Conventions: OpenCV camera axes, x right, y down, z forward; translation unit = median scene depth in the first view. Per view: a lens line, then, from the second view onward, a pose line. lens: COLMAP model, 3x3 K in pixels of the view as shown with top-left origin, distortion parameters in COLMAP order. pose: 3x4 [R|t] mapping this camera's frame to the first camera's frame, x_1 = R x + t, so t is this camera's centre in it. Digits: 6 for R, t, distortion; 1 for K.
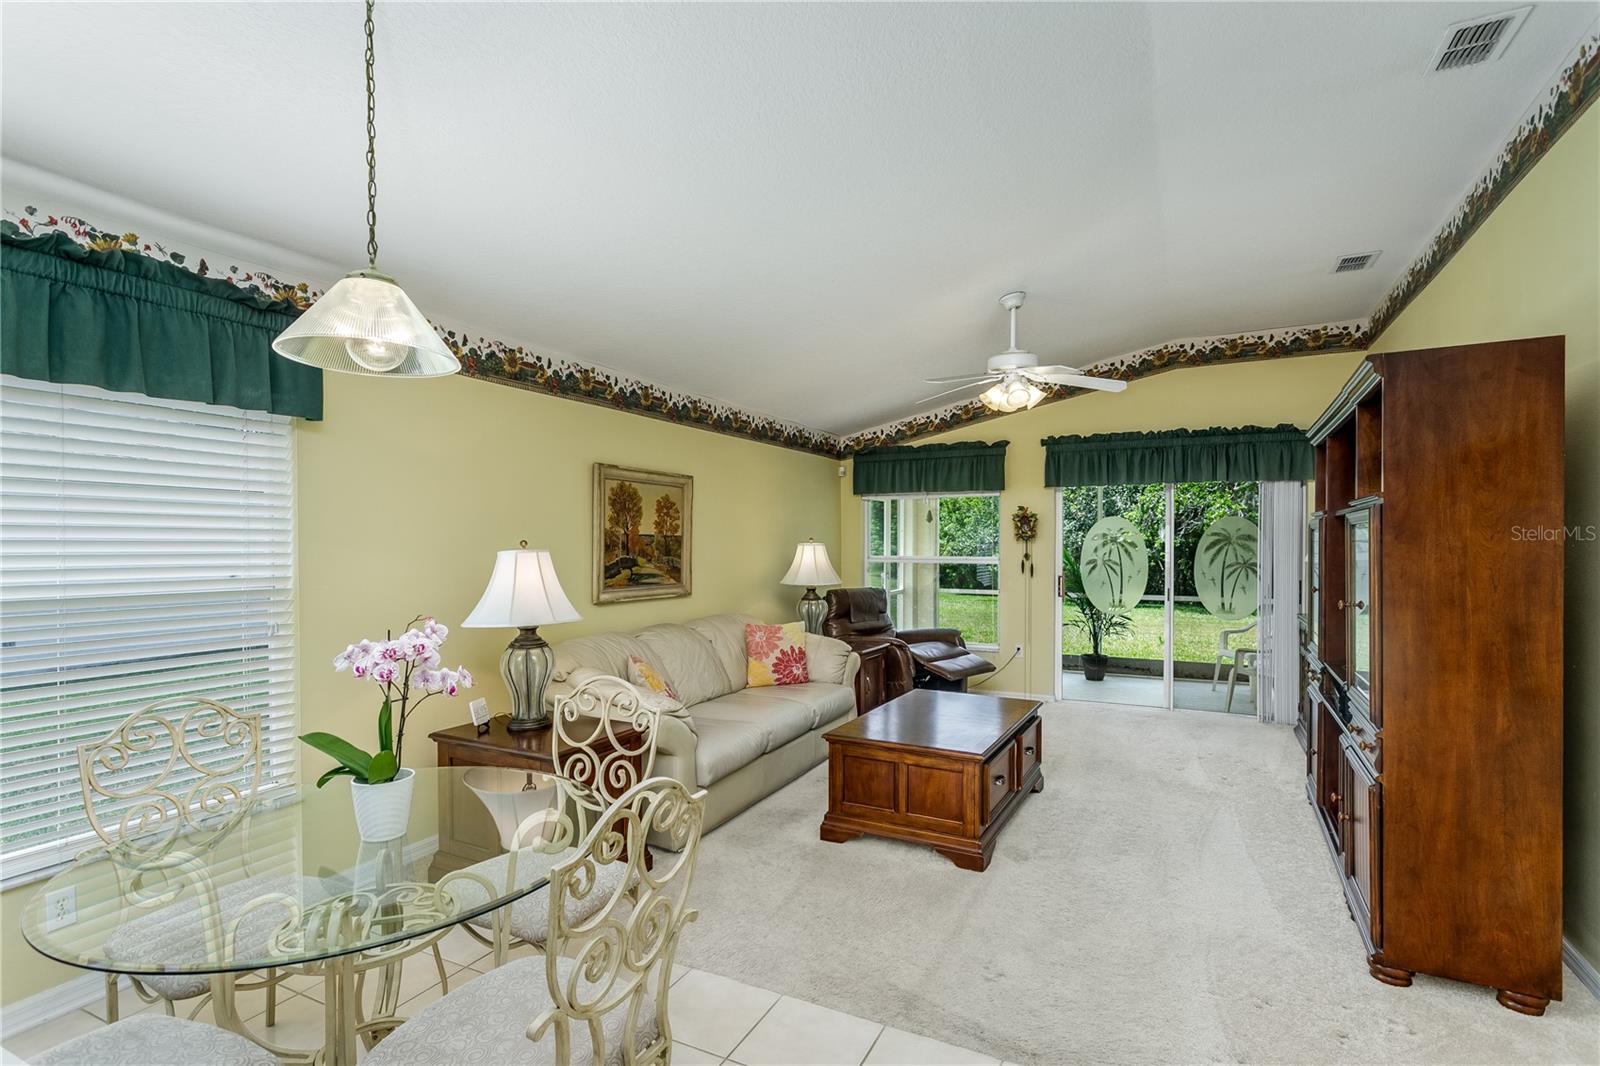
lens RADIAL K [[771.7, 0, 796.5], [0, 771.7, 539.6], [0, 0, 1]] dist [-0.001632, 0.000650]
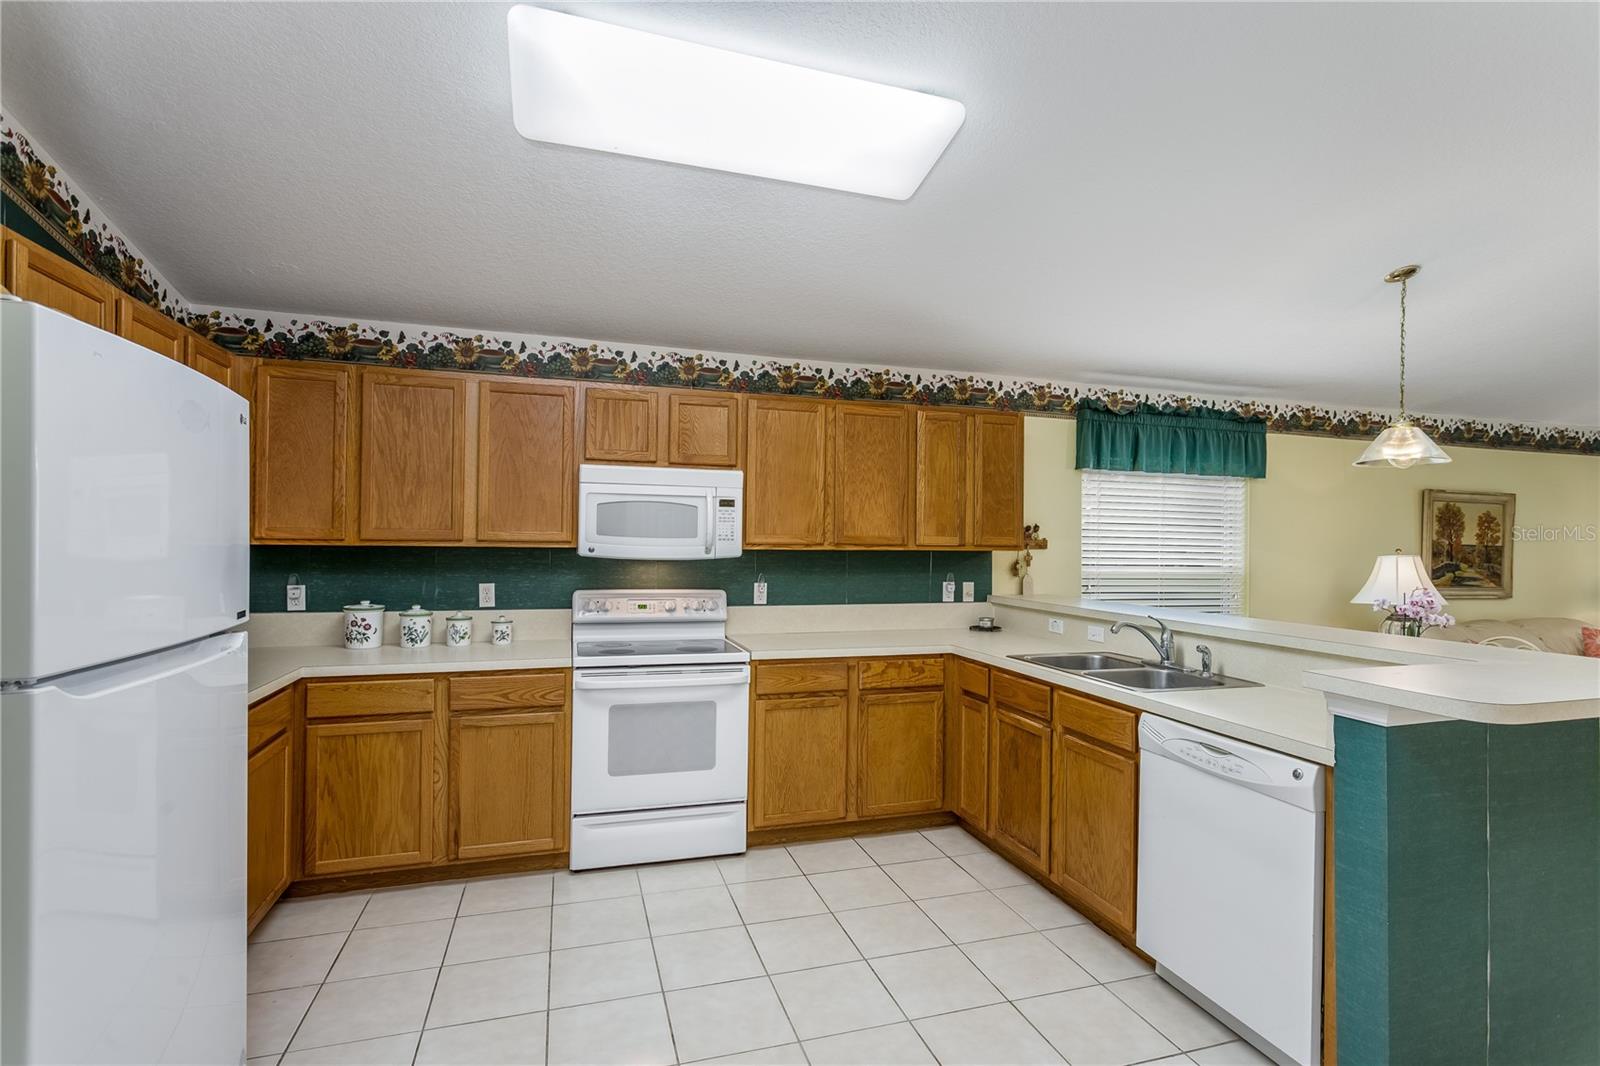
lens RADIAL K [[771.7, 0, 796.5], [0, 771.7, 539.6], [0, 0, 1]] dist [-0.001632, 0.000650]
pose [[0.697583, 0.004936, -0.716487, -0.059517], [-0.011343, 0.999927, -0.004155, 0.002119], [0.716414, 0.011025, 0.697588, -0.559513]]
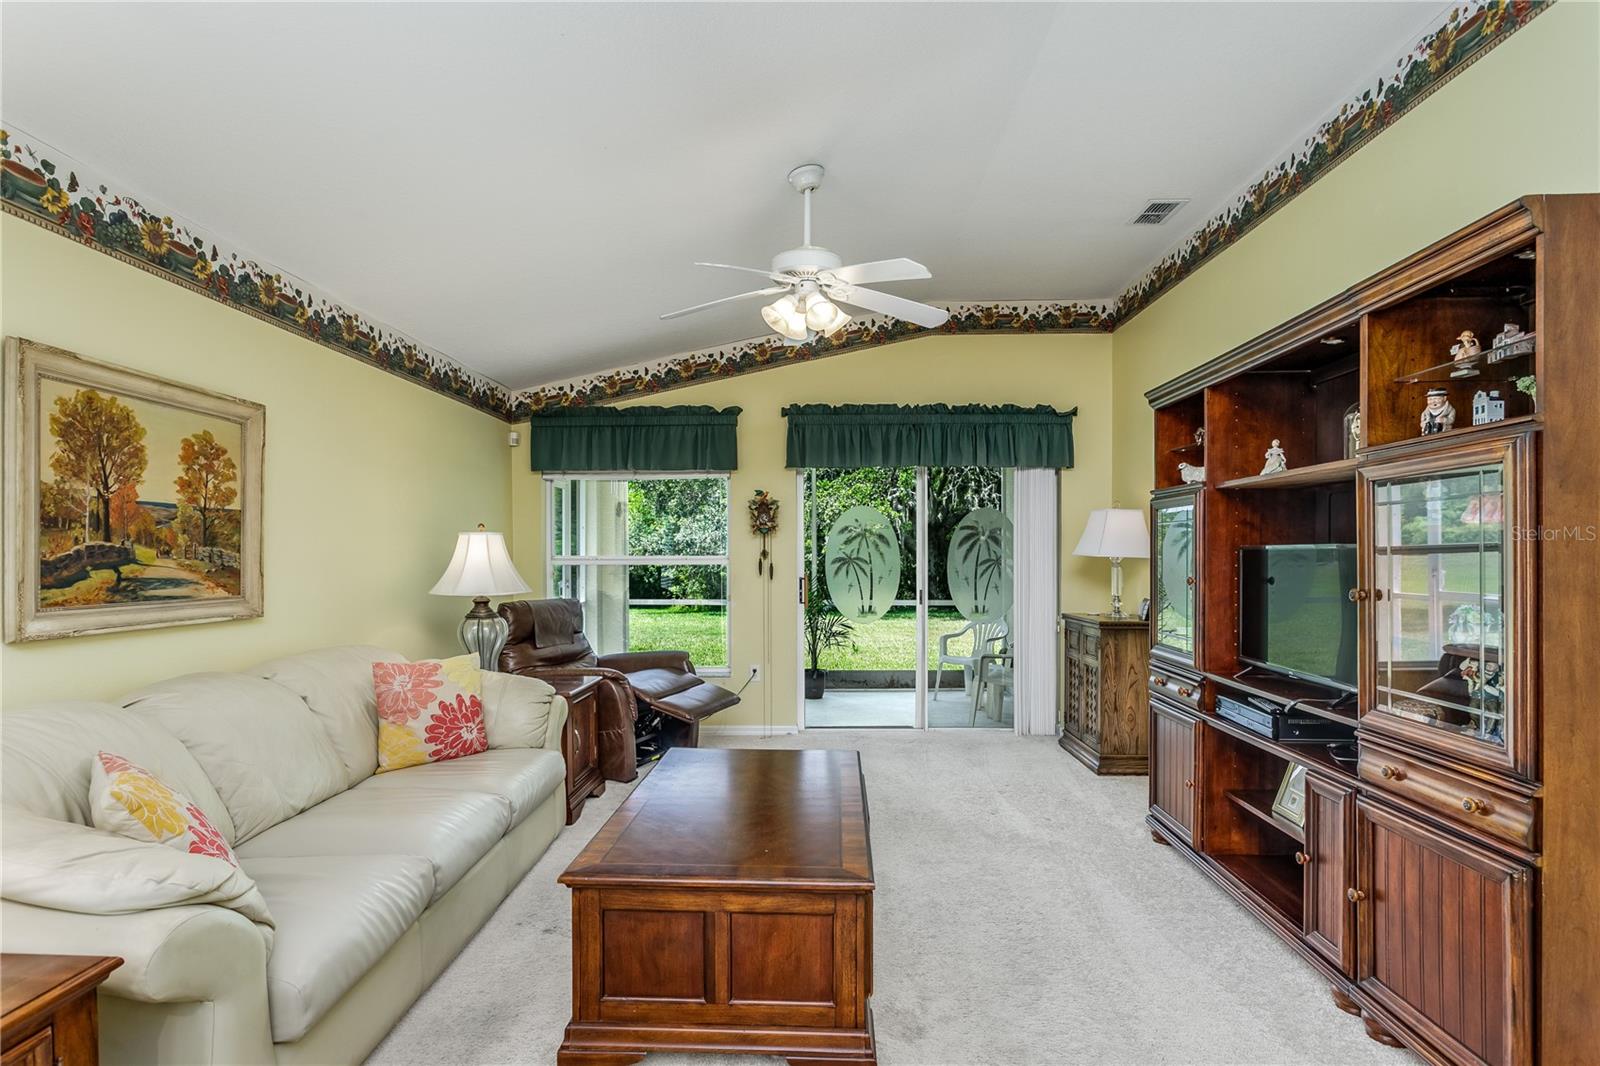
lens RADIAL K [[799.7, 0, 802.6], [0, 799.7, 562.4], [0, 0, 1]] dist [-0.023188, 0.011559]
pose [[0.899800, -0.006735, 0.436250, -0.035278], [0.000461, 0.999895, 0.014487, 0.024337], [-0.436302, -0.012834, 0.899709, 0.315421]]
